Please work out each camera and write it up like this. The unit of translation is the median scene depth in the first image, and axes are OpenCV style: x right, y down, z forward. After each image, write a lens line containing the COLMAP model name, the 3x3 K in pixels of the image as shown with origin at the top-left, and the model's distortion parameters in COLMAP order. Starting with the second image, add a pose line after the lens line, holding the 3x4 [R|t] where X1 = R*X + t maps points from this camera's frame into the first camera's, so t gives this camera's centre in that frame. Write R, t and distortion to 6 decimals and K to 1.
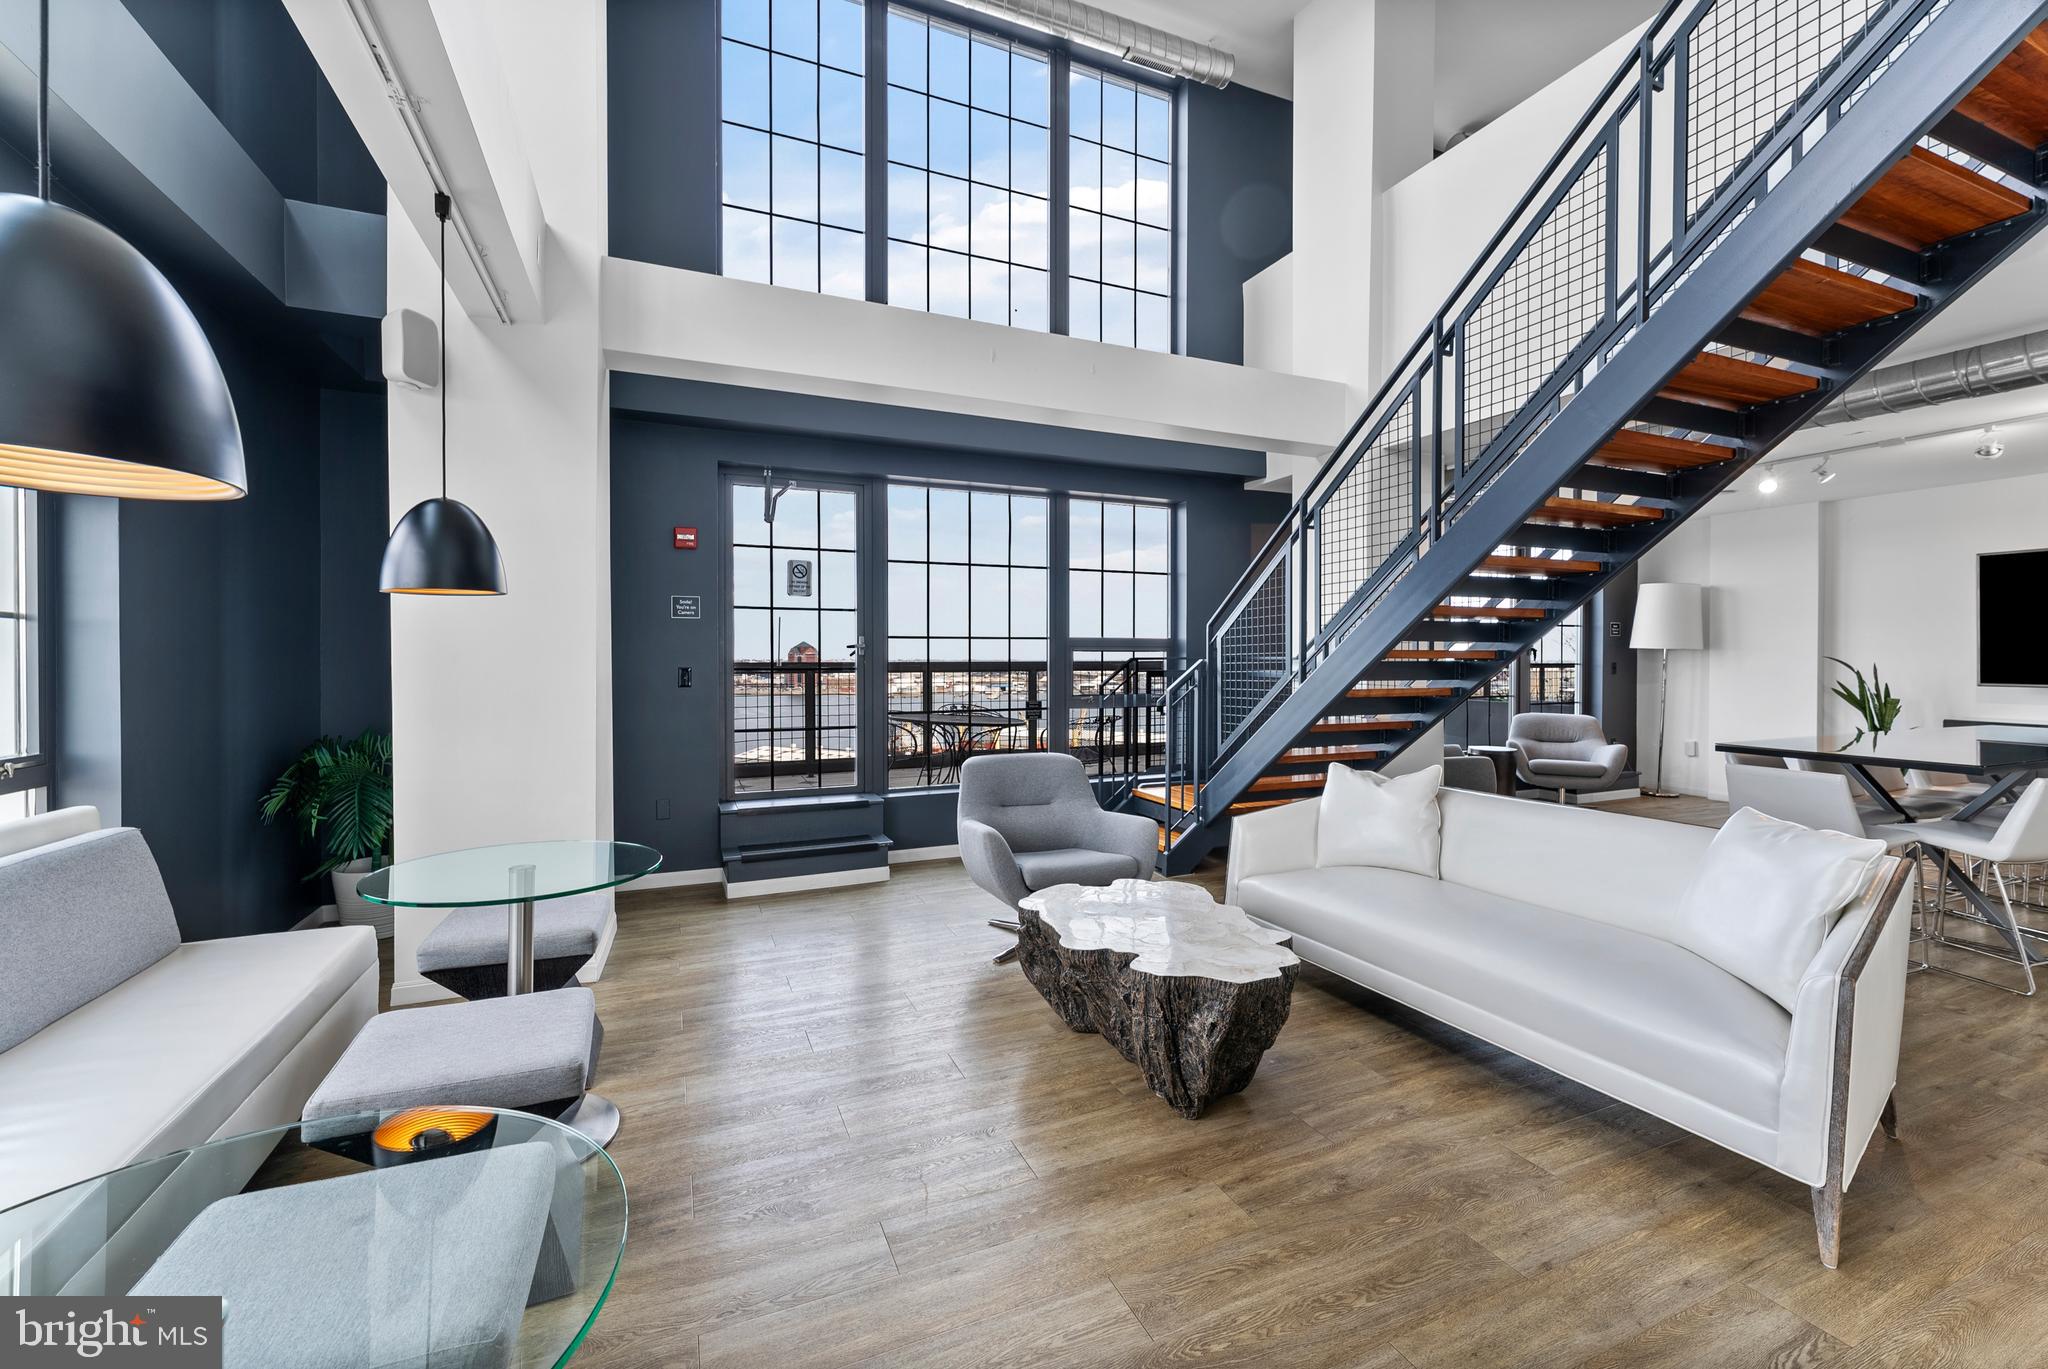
lens RADIAL K [[839.4, 0, 1027.6], [0, 839.4, 675.8], [0, 0, 1]] dist [-0.001297, -0.000034]
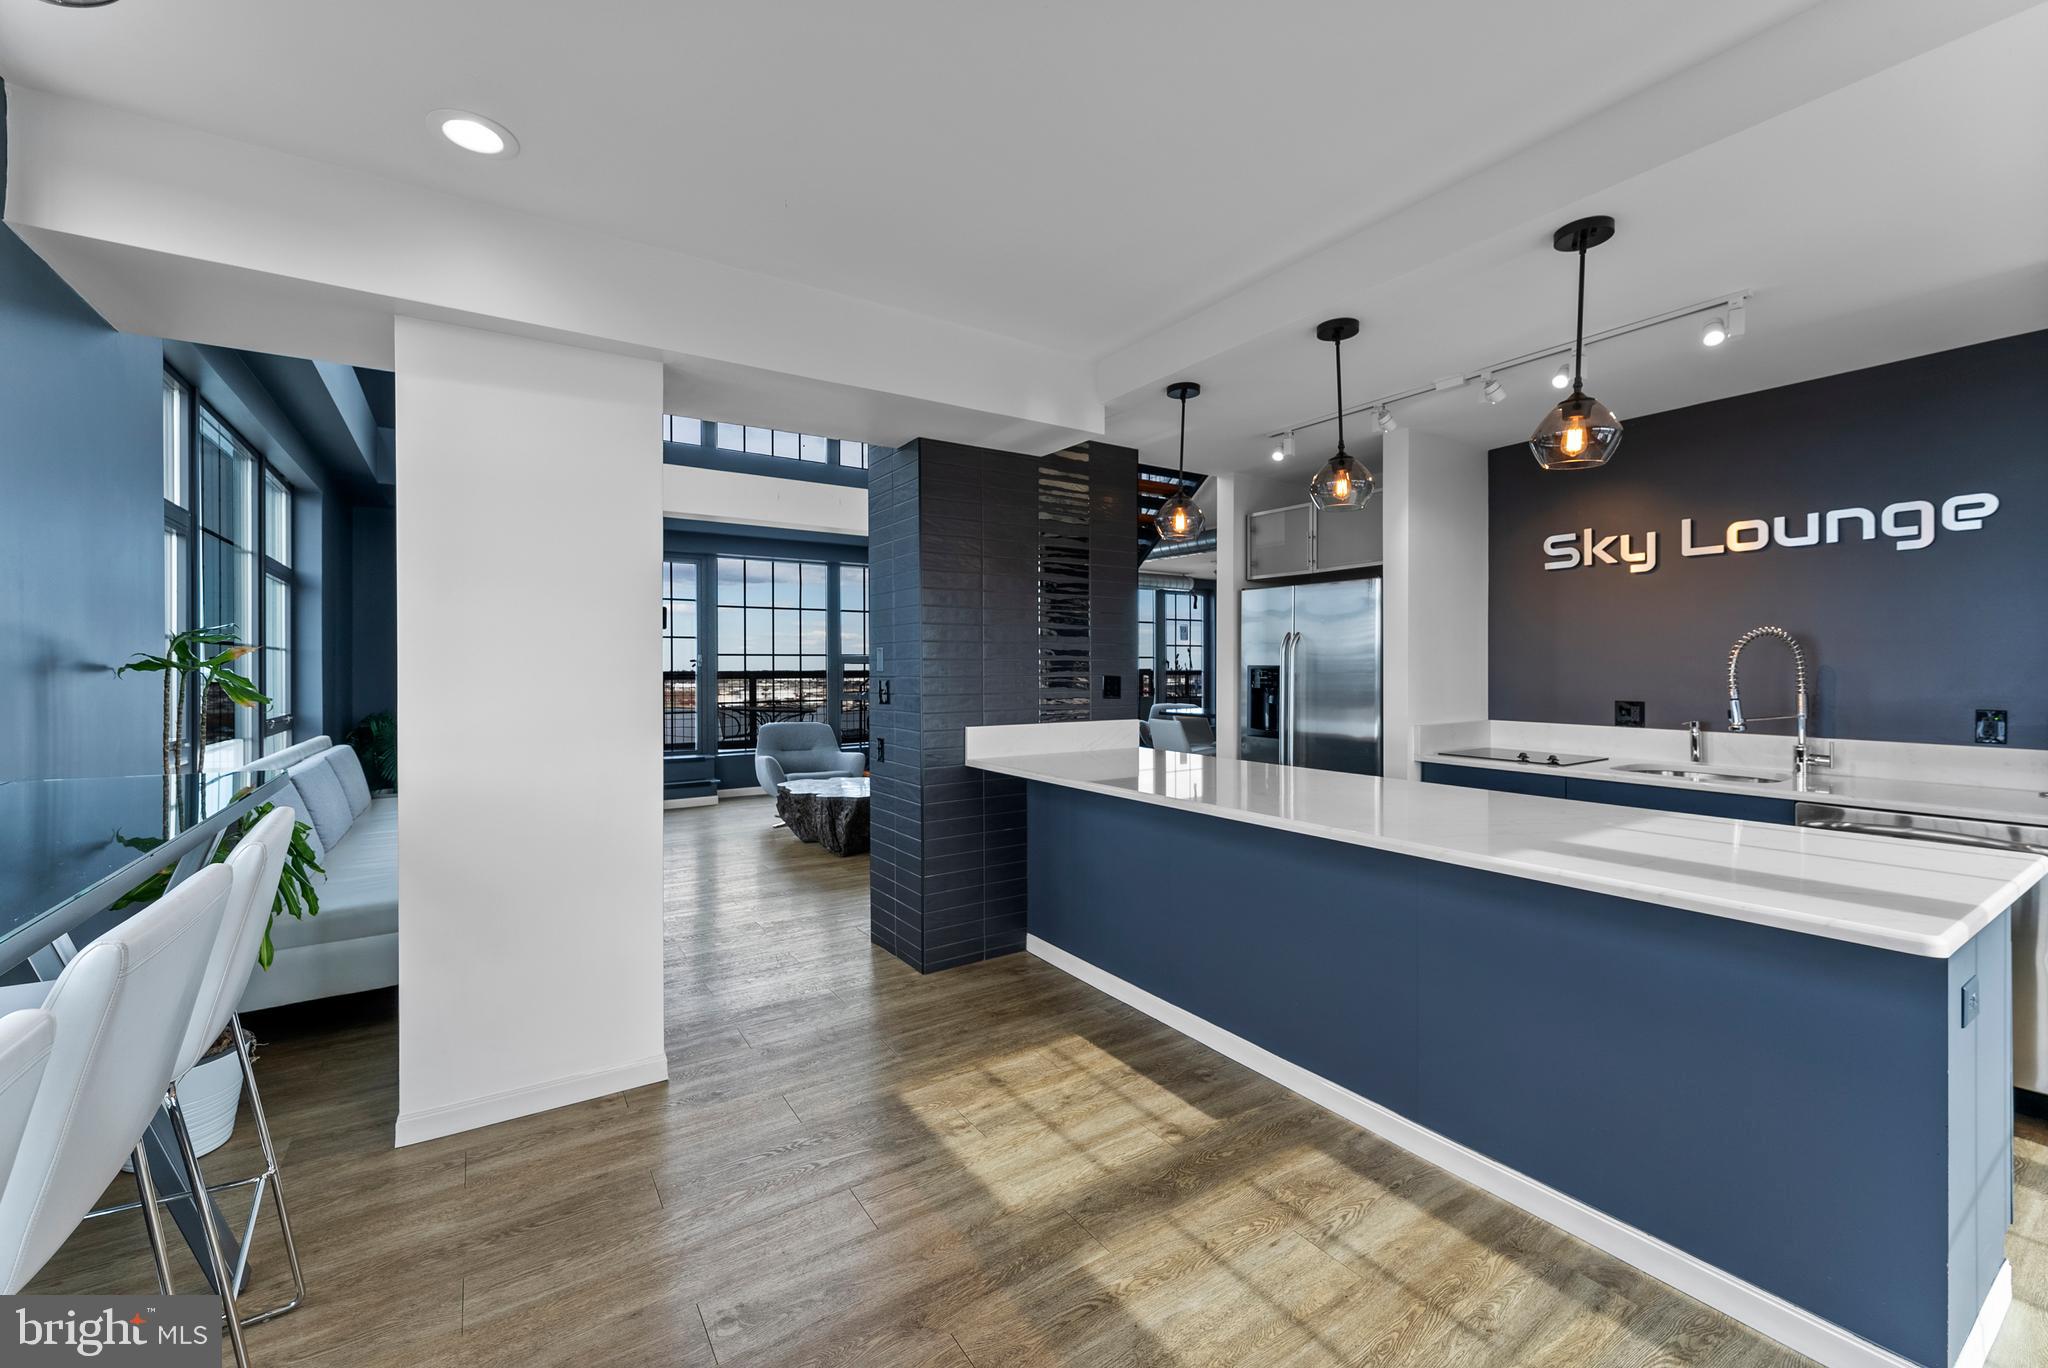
lens RADIAL K [[839.4, 0, 1018.3], [0, 839.4, 675.9], [0, 0, 1]] dist [-0.001297, -0.000034]
pose [[0.985766, -0.002383, 0.168104, 0.115287], [0.004213, 0.999936, -0.010528, 0.010751], [-0.168068, 0.011086, 0.985713, -0.595516]]
